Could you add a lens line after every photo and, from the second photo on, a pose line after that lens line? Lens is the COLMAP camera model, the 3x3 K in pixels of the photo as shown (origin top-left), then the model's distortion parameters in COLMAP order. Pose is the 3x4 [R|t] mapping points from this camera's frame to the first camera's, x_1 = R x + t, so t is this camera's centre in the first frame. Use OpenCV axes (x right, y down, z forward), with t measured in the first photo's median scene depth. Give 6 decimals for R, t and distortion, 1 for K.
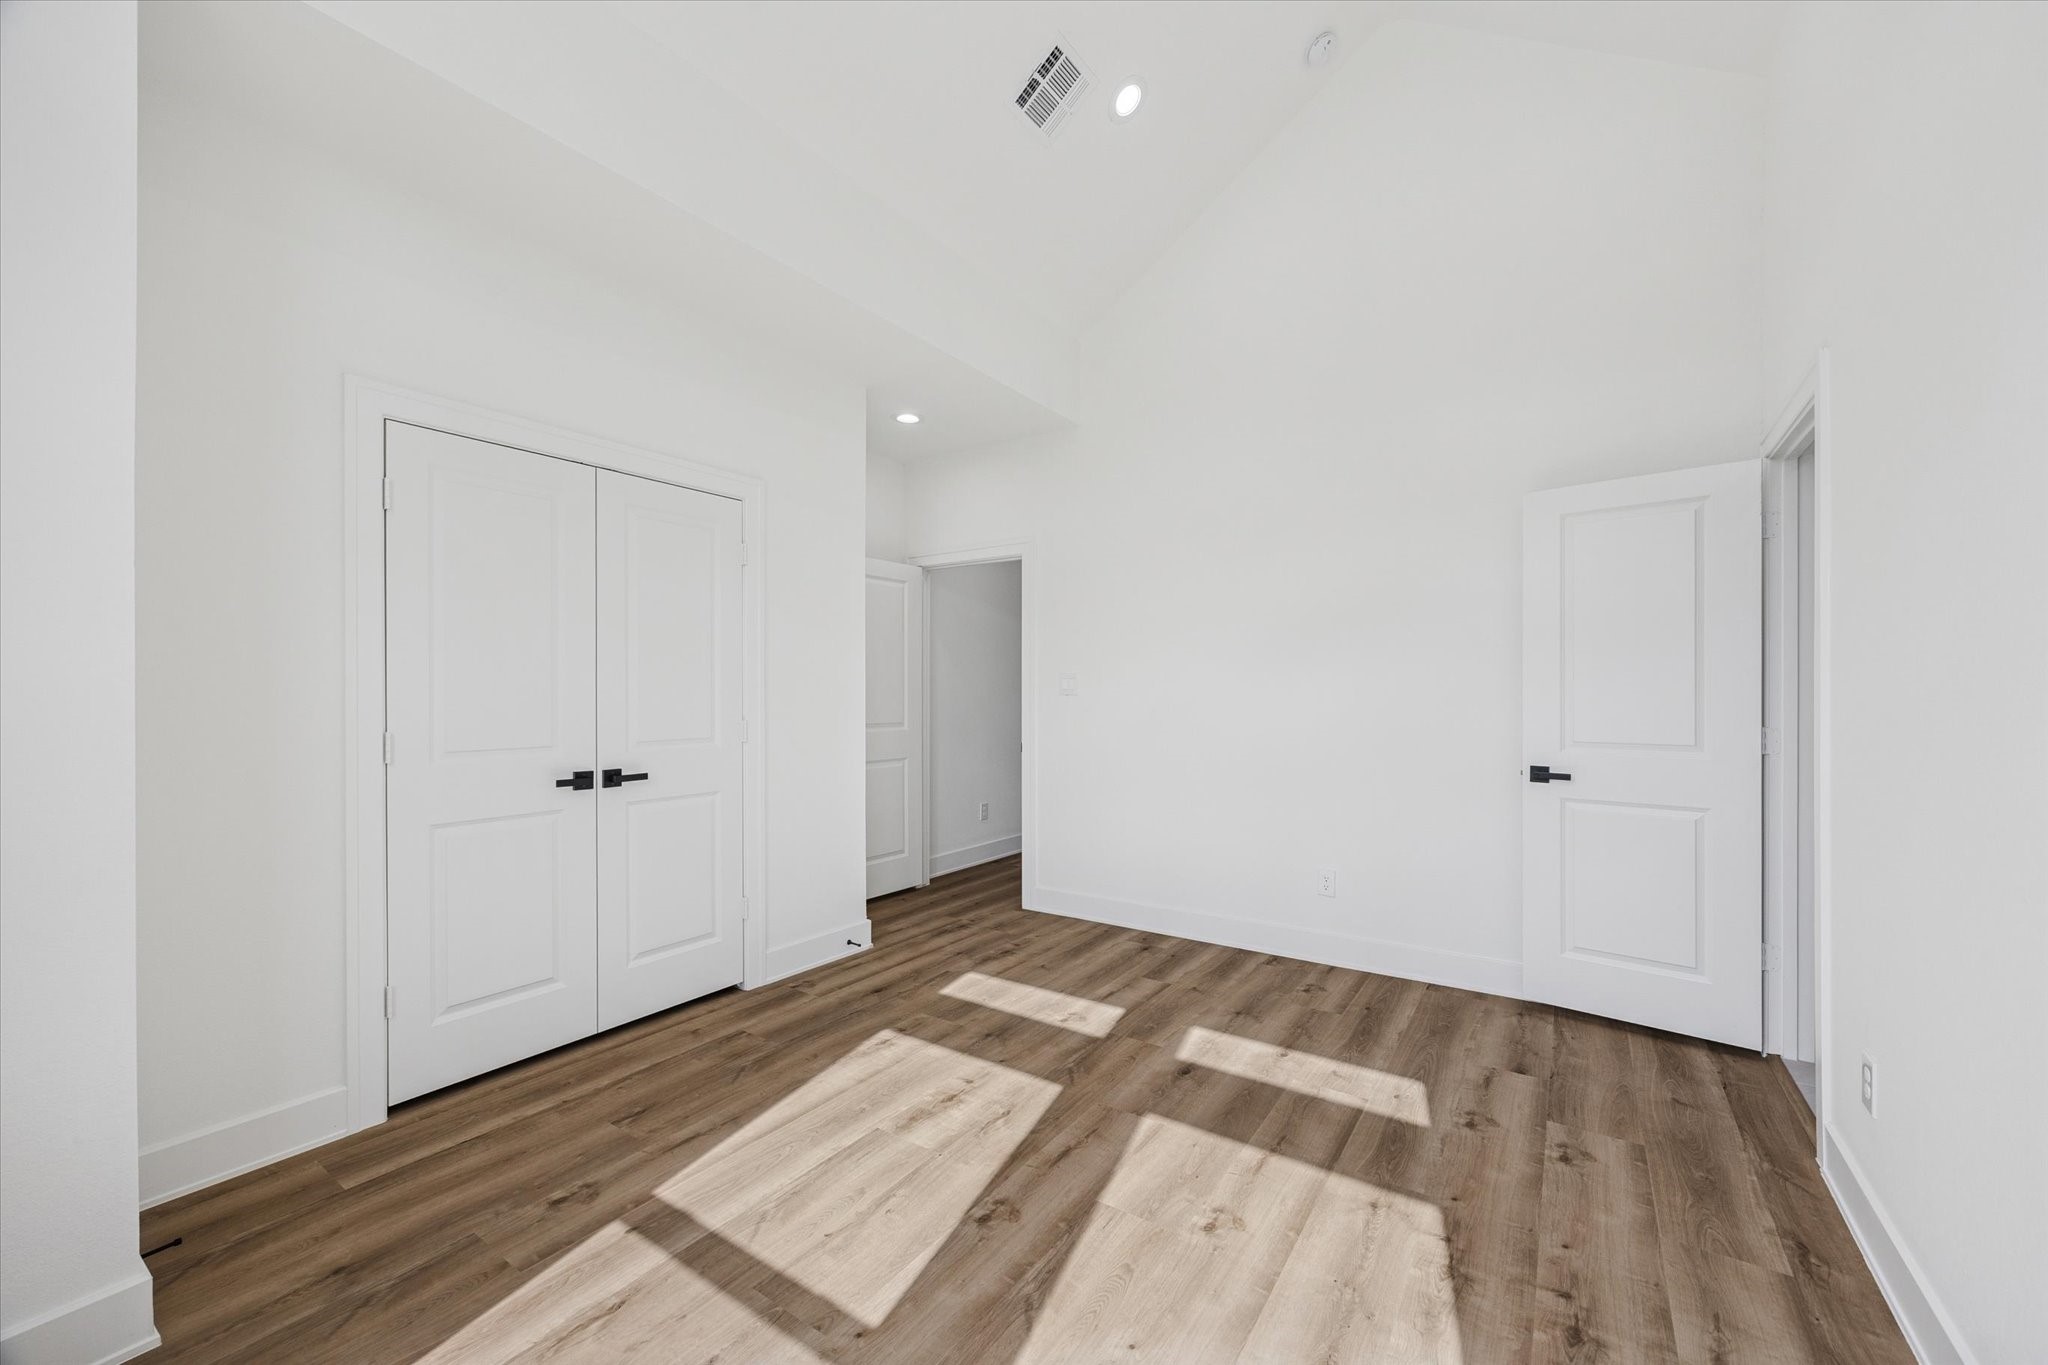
lens RADIAL K [[782.5, 0, 1030.7], [0, 782.5, 681.3], [0, 0, 1]] dist [-0.000576, 0.000066]
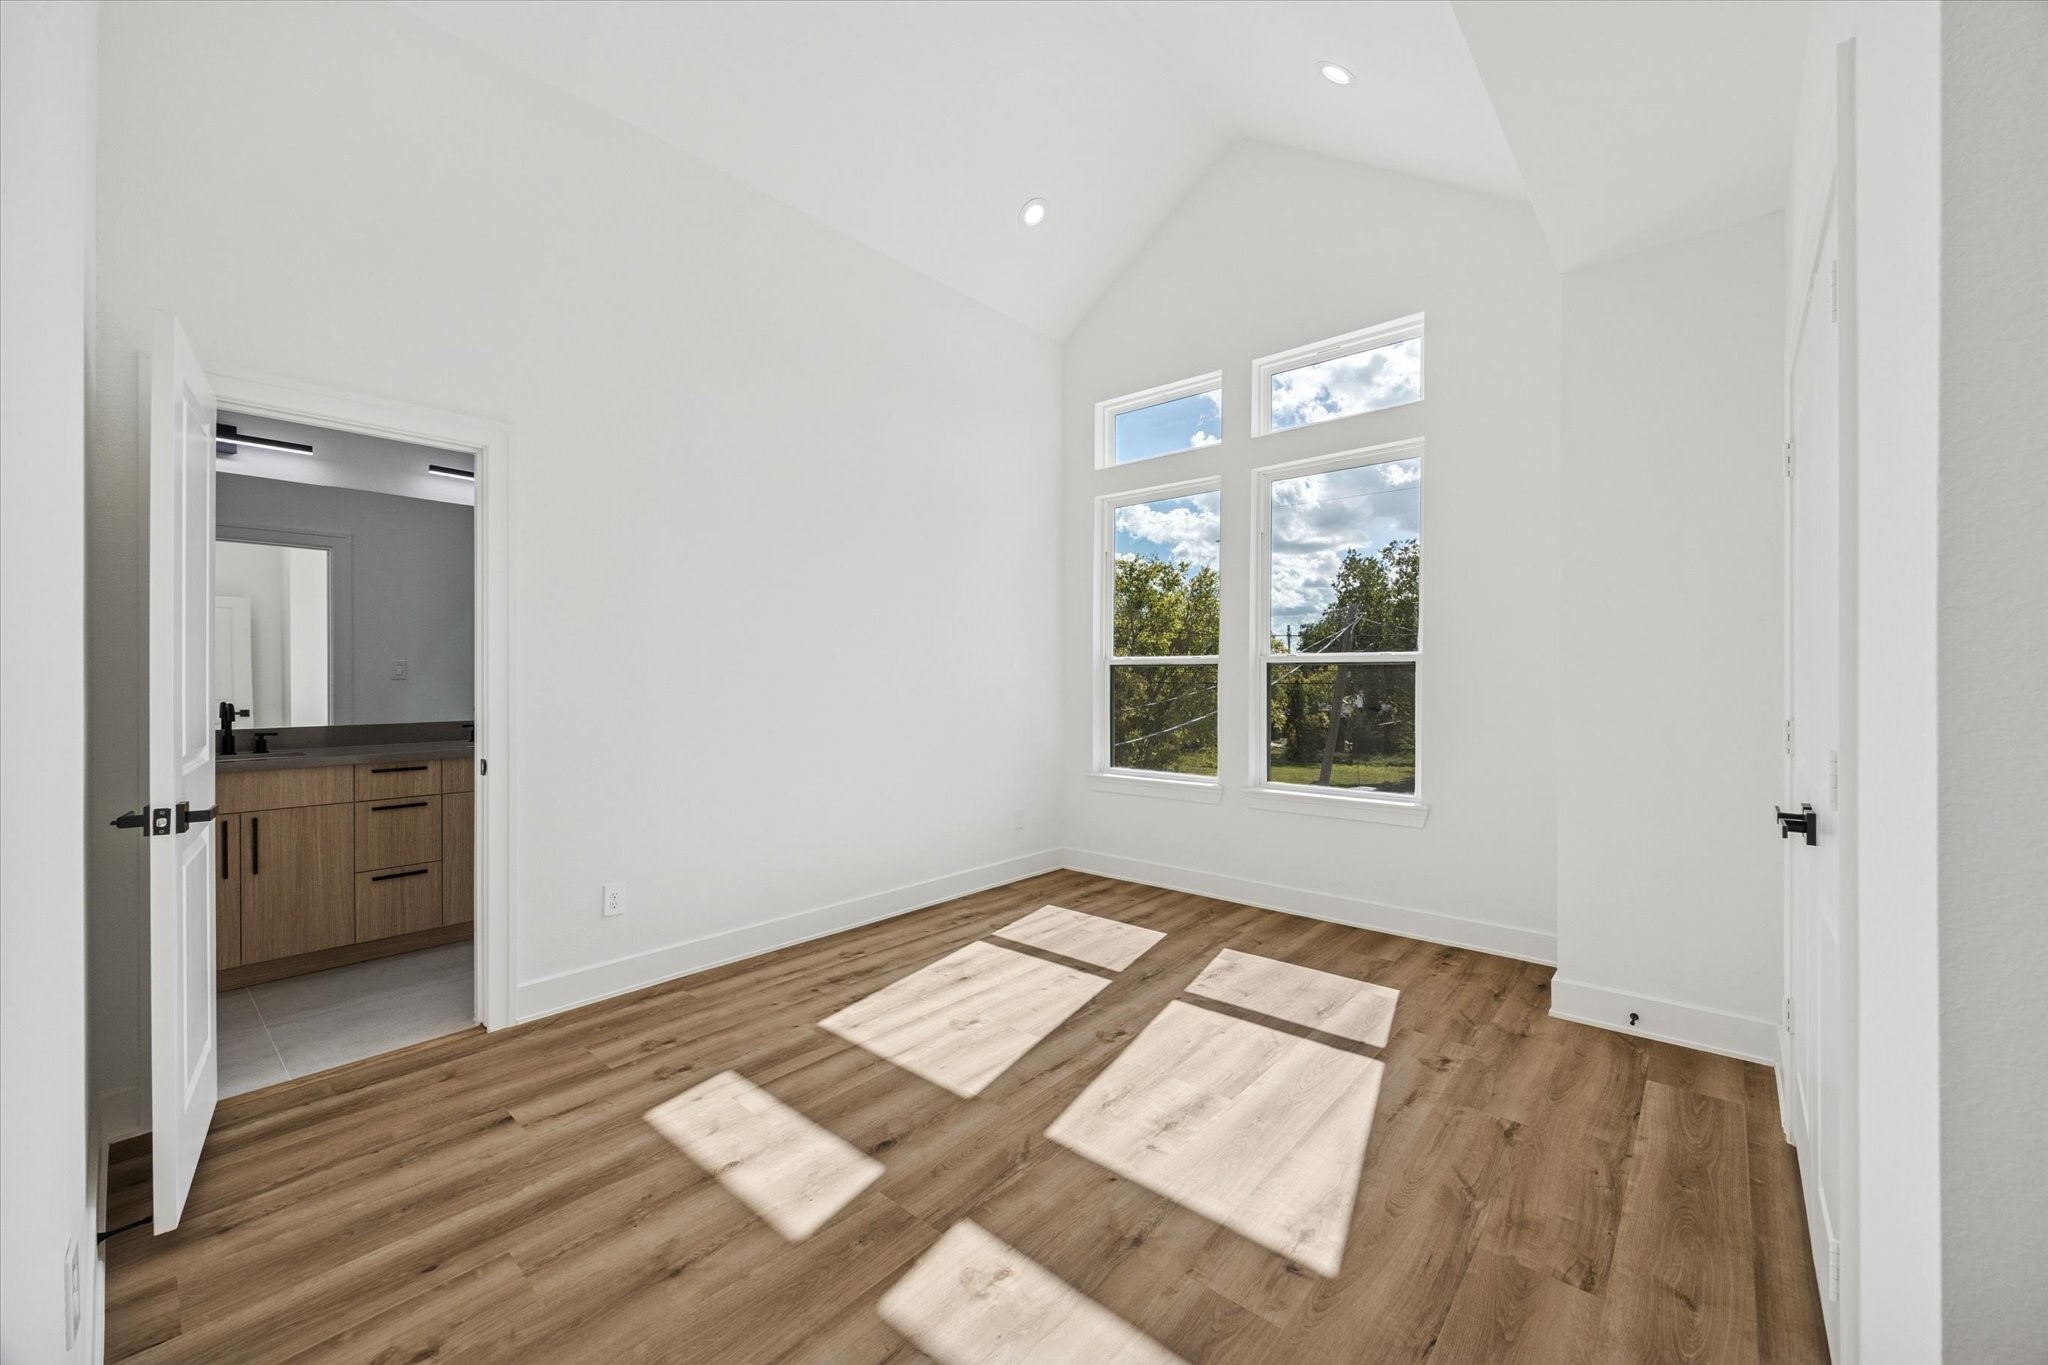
lens RADIAL K [[782.5, 0, 1030.7], [0, 782.5, 681.3], [0, 0, 1]] dist [-0.000576, 0.000066]
pose [[-0.992691, 0.003454, 0.120638, -0.059099], [0.001932, 0.999917, -0.012738, 0.033758], [-0.120672, -0.012412, -0.992615, 2.058465]]
